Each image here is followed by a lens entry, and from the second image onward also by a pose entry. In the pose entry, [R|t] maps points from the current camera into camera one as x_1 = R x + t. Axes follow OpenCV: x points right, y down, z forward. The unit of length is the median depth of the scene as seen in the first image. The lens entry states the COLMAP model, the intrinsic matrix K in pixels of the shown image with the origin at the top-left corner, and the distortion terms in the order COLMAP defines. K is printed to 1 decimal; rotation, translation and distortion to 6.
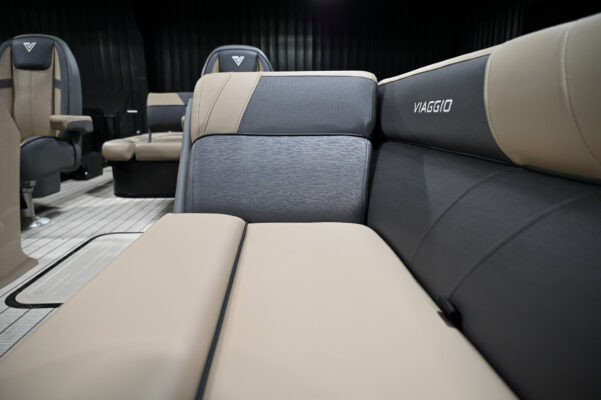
lens RADIAL K [[407.1, 0, 300.5], [0, 407.1, 200.0], [0, 0, 1]] dist [-0.010942, -0.000954]
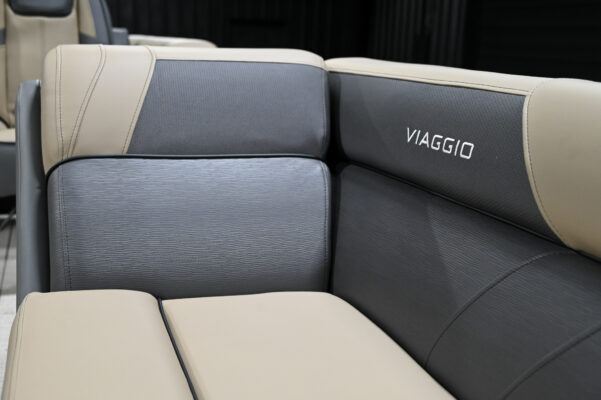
lens RADIAL K [[717.4, 0, 300.5], [0, 717.4, 200.0], [0, 0, 1]] dist [0.002530, -0.025983]
pose [[0.962621, -0.018893, 0.270192, -0.196098], [0.016276, 0.999796, 0.011925, -0.101384], [-0.270362, -0.007081, 0.962733, -0.140491]]
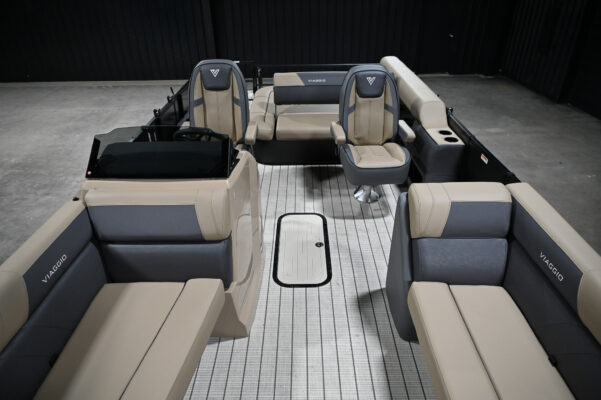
lens RADIAL K [[402.6, 0, 300.5], [0, 402.6, 200.0], [0, 0, 1]] dist [-0.005298, -0.001319]
pose [[0.997877, 0.024731, -0.060245, -0.715941], [-0.004832, 0.950654, 0.310217, -0.934249], [0.064944, -0.309267, 0.948755, -0.854649]]
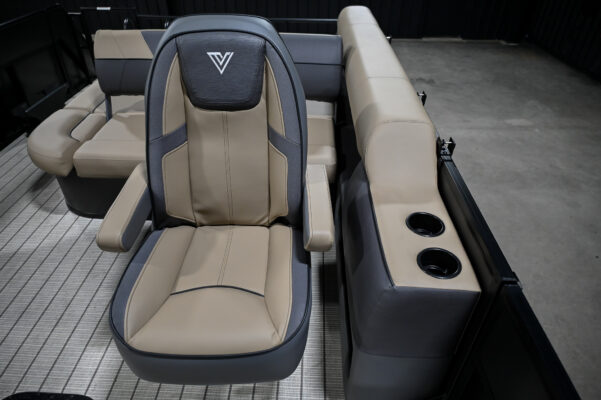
lens RADIAL K [[395.1, 0, 300.5], [0, 395.1, 200.0], [0, 0, 1]] dist [-0.007921, -0.000517]
pose [[0.995166, 0.069393, -0.069489, -0.062137], [-0.035520, 0.914031, 0.404087, -0.944031], [0.091556, -0.399665, 0.912078, 1.366917]]
